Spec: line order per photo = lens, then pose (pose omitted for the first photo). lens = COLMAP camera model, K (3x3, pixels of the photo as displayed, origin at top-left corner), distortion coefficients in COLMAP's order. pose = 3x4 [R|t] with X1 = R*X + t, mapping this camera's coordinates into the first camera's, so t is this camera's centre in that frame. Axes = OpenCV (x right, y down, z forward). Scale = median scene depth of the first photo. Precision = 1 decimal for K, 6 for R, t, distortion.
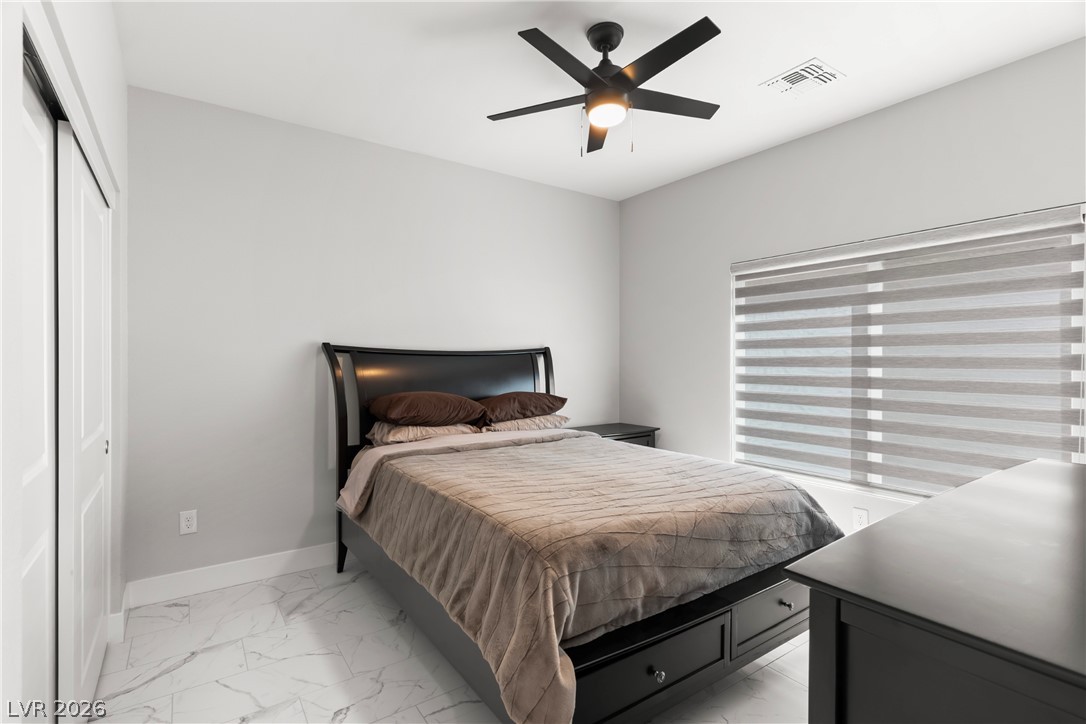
lens RADIAL K [[512.7, 0, 543.9], [0, 512.7, 364.0], [0, 0, 1]] dist [0.001657, 0.000137]
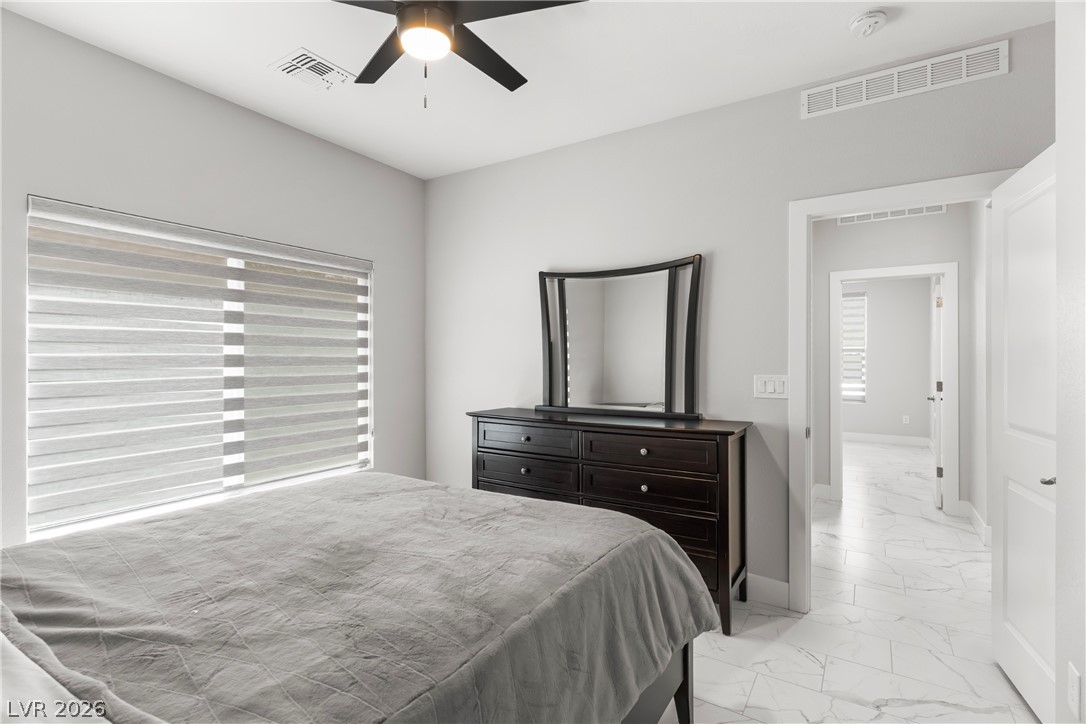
lens RADIAL K [[512.7, 0, 545.5], [0, 512.7, 361.4], [0, 0, 1]] dist [0.001657, 0.000137]
pose [[-0.396535, -0.005761, 0.918001, -0.486054], [0.006317, 0.999940, 0.009003, -0.008100], [-0.917998, 0.009369, -0.396475, 0.845467]]
